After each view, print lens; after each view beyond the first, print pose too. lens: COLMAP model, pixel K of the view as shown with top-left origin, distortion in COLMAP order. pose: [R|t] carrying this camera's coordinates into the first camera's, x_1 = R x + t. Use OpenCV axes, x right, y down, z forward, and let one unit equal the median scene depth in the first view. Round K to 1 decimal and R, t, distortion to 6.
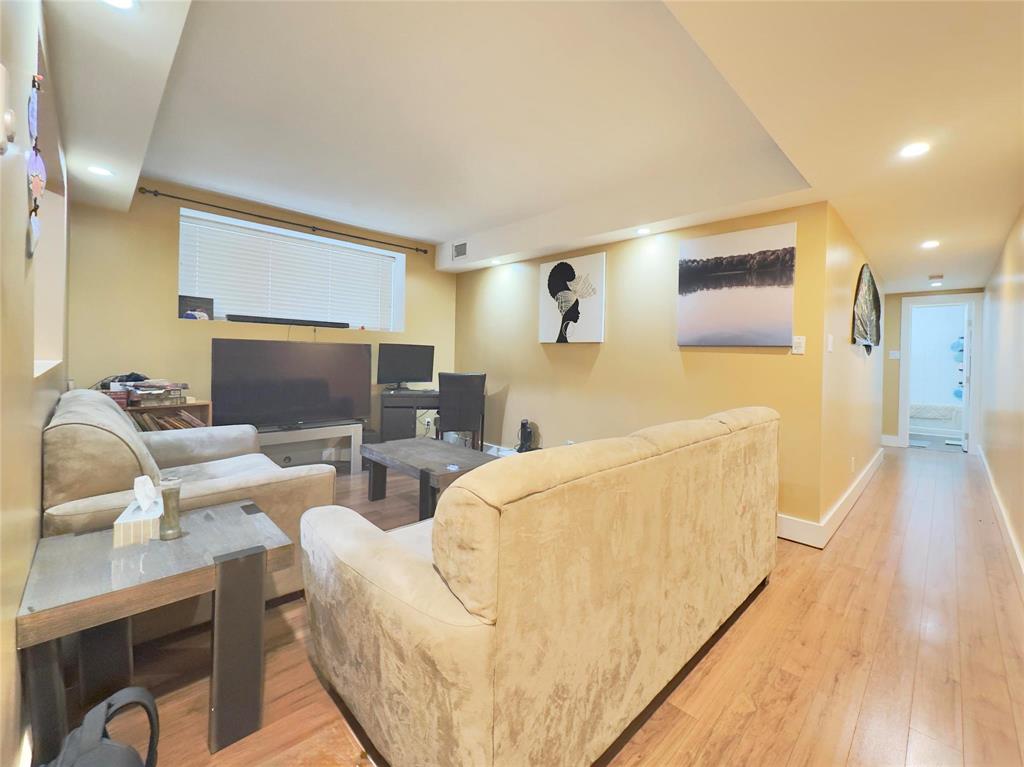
lens RADIAL K [[432.1, 0, 513.9], [0, 432.1, 382.3], [0, 0, 1]] dist [-0.001231, 0.000056]
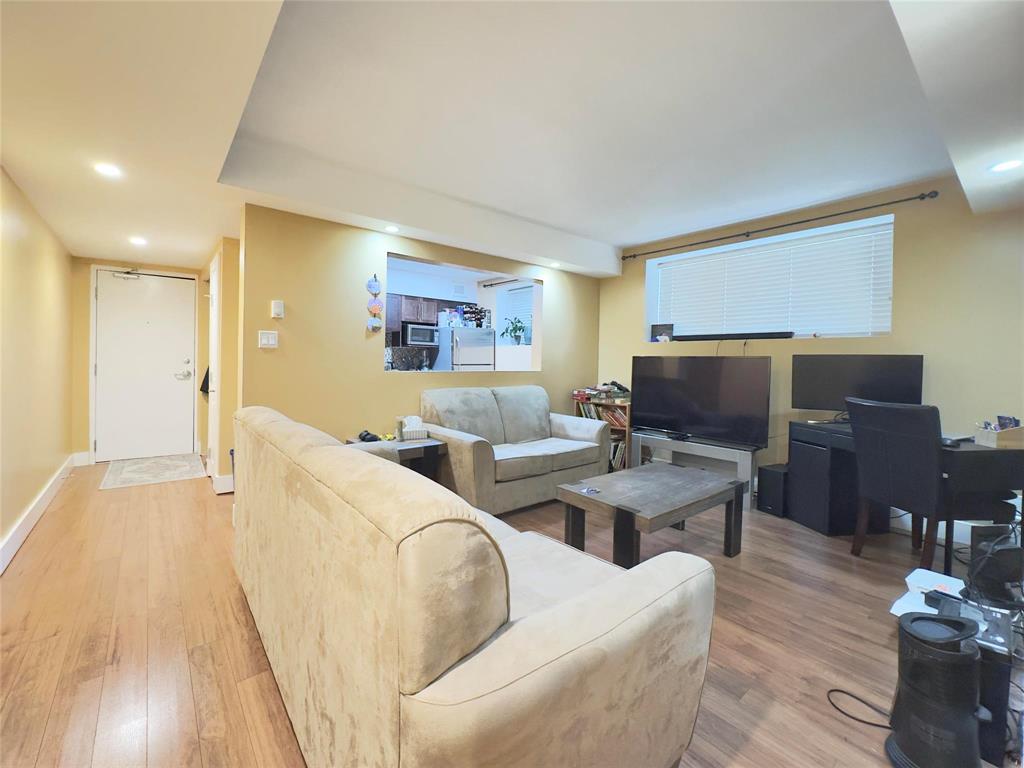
lens RADIAL K [[432.1, 0, 513.3], [0, 432.1, 379.5], [0, 0, 1]] dist [-0.001231, 0.000056]
pose [[-0.080736, 0.016399, -0.996601, 0.520353], [-0.078798, 0.996630, 0.022783, -0.027650], [0.993616, 0.080370, -0.079171, 0.616986]]
